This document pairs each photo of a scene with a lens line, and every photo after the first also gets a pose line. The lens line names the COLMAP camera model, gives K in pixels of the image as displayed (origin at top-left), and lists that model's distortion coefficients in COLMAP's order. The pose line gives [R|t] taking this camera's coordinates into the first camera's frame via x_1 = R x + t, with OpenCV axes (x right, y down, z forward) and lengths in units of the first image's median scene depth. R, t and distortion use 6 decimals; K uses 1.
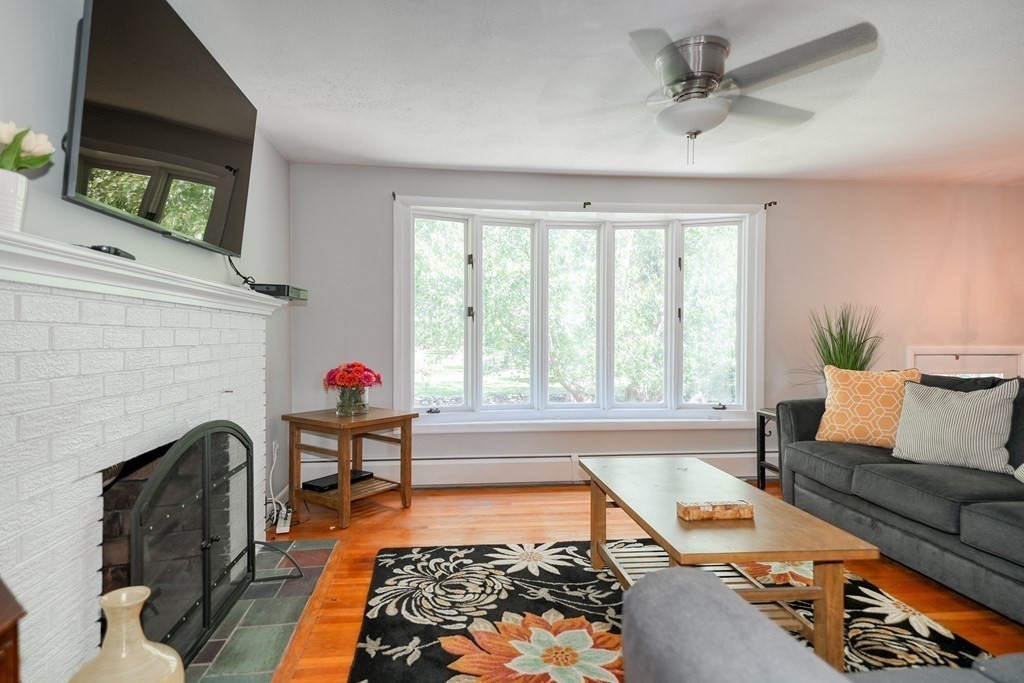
lens RADIAL K [[560.7, 0, 511.6], [0, 560.7, 341.0], [0, 0, 1]] dist [0.030089, -0.002193]
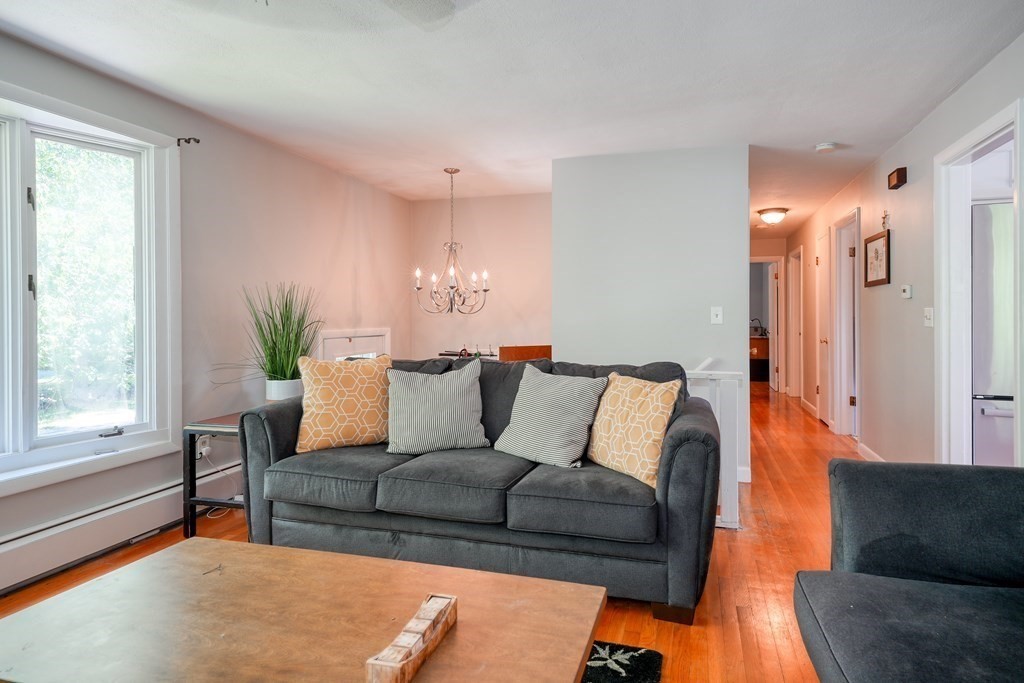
lens RADIAL K [[560.7, 0, 533.5], [0, 560.7, 316.8], [0, 0, 1]] dist [0.030089, -0.002193]
pose [[0.384815, -0.001584, 0.922992, -0.063002], [0.014437, 0.999887, -0.004303, -0.006383], [-0.922881, 0.014981, 0.384794, 0.404373]]
